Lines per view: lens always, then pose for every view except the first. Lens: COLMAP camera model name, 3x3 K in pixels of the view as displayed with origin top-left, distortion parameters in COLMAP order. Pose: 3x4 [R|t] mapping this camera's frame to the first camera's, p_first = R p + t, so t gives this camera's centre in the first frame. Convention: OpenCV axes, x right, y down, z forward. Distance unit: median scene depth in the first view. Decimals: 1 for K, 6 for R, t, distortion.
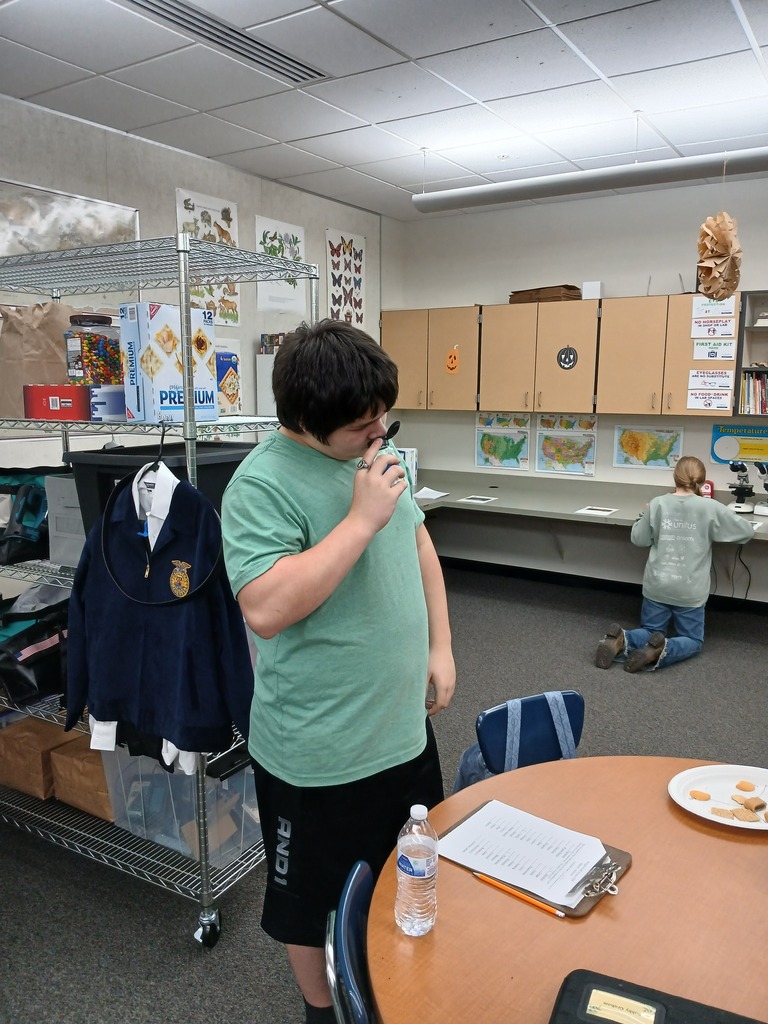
lens RADIAL K [[801.1, 0, 384.0], [0, 801.1, 512.0], [0, 0, 1]] dist [0.076958, -0.131186]
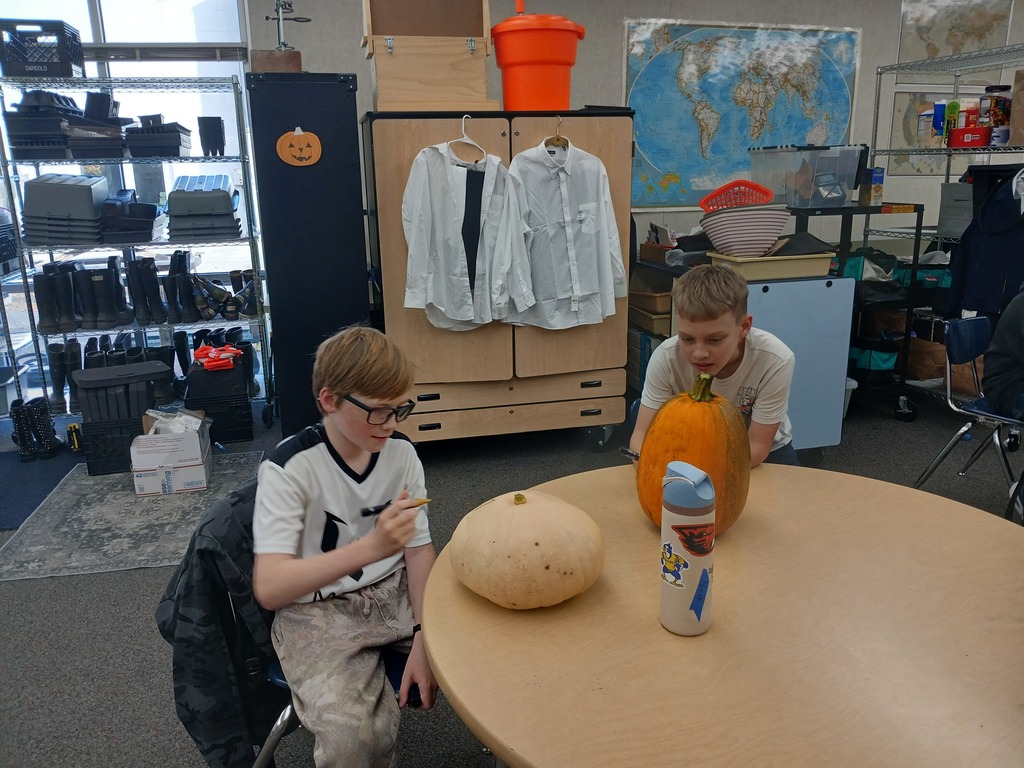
lens RADIAL K [[801.1, 0, 512.0], [0, 801.1, 384.0], [0, 0, 1]] dist [0.076958, -0.131186]
pose [[0.721995, 0.163923, -0.672199, 0.157457], [-0.092381, 0.985670, 0.141141, 0.246223], [0.685703, -0.039805, 0.726792, -1.024616]]
